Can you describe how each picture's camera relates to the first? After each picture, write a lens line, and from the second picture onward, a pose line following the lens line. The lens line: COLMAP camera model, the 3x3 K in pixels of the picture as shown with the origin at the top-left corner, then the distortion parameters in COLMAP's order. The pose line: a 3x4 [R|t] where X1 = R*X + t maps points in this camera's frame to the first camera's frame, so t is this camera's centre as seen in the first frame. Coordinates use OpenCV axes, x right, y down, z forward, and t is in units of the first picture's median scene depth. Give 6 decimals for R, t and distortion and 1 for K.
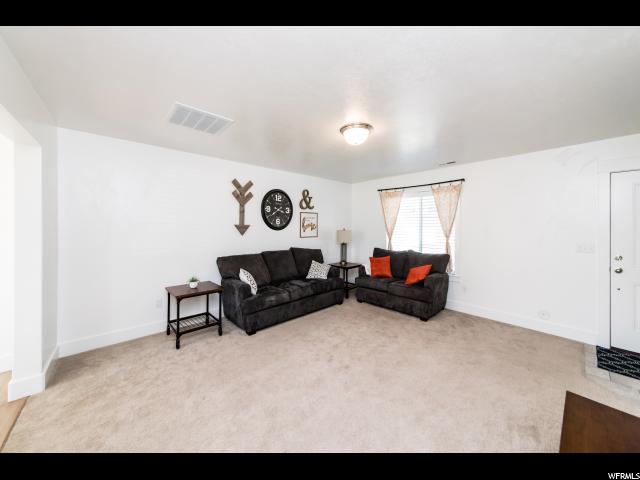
lens RADIAL K [[229.7, 0, 317.2], [0, 229.7, 224.4], [0, 0, 1]] dist [-0.000817, -0.000064]
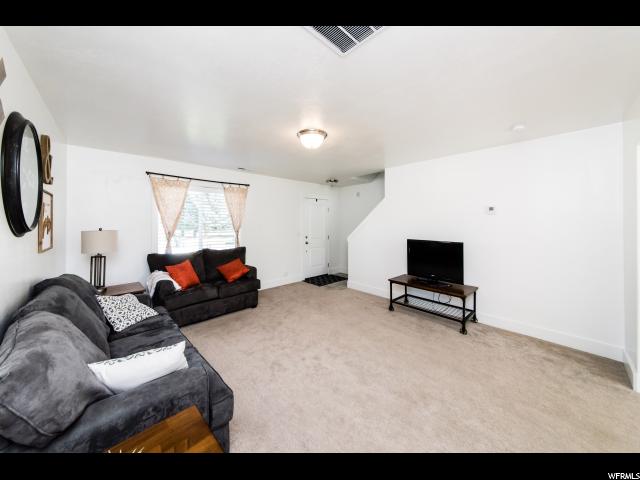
lens RADIAL K [[229.7, 0, 317.2], [0, 229.7, 224.4], [0, 0, 1]] dist [-0.000817, -0.000064]
pose [[-0.045354, -0.004412, 0.998961, -0.591359], [0.000020, 0.999990, 0.004417, 0.009320], [-0.998971, 0.000221, -0.045353, 0.662592]]
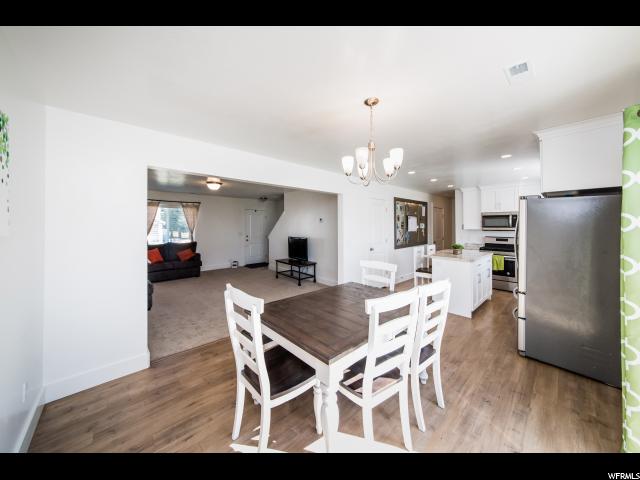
lens RADIAL K [[238.3, 0, 329.7], [0, 238.3, 224.3], [0, 0, 1]] dist [-0.000394, -0.000035]
pose [[-0.074424, 0.001707, 0.997225, -1.391823], [-0.004548, 0.999988, -0.002051, -0.013142], [-0.997216, -0.004688, -0.074416, 0.062653]]
